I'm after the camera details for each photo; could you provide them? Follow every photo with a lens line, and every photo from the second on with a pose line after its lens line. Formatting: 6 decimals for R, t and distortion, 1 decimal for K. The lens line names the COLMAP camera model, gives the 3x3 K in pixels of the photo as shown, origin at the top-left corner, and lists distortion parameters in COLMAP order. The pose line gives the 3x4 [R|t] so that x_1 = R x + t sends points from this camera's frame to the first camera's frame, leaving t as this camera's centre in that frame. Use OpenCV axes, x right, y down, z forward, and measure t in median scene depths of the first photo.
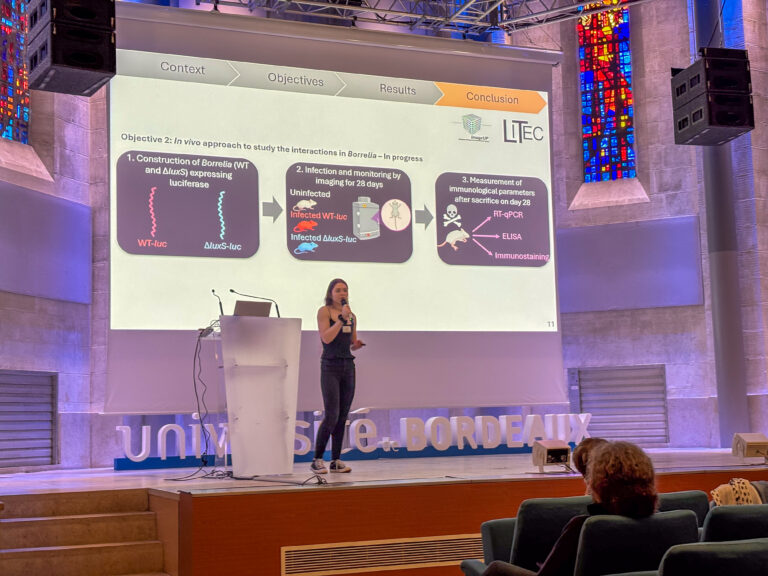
lens RADIAL K [[1149.2, 0, 389.3], [0, 1149.2, 292.4], [0, 0, 1]] dist [0.240272, -0.864650]
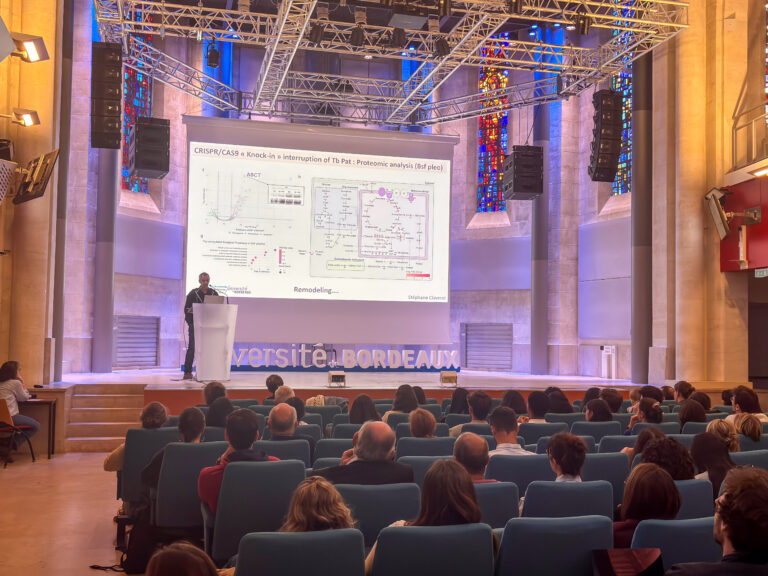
lens RADIAL K [[870.5, 0, 384.0], [0, 870.5, 288.0], [0, 0, 1]] dist [0.164848, -0.004066]
pose [[0.986606, 0.036039, -0.159093, 0.265183], [-0.025859, 0.997511, 0.065601, -0.071880], [0.161061, -0.060608, 0.985082, -0.299439]]
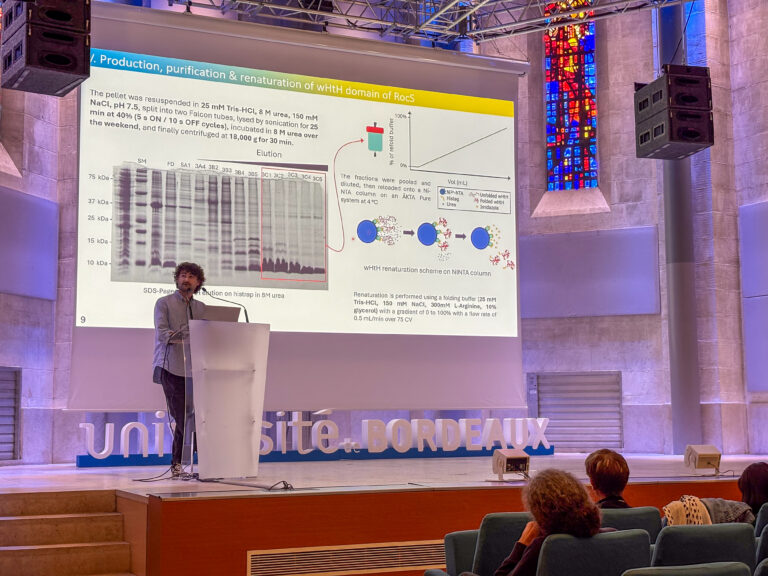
lens RADIAL K [[1149.2, 0, 389.3], [0, 1149.2, 292.4], [0, 0, 1]] dist [0.240272, -0.864650]
pose [[0.999129, 0.023531, 0.034475, -0.003889], [-0.023702, 0.999709, 0.004559, -0.007634], [-0.034358, -0.005372, 0.999395, -0.013421]]
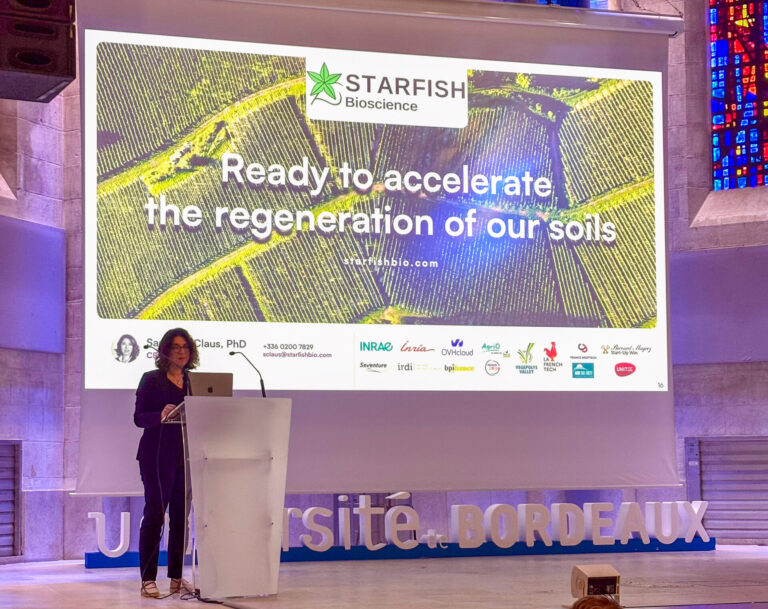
lens RADIAL K [[1529.6, 0, 374.9], [0, 1529.6, 355.9], [0, 0, 1]] dist [0.223547, -0.721145]
pose [[0.995613, 0.009300, -0.093101, 0.049340], [-0.005380, 0.999092, 0.042268, -0.031887], [0.093410, -0.041582, 0.994759, -0.024090]]
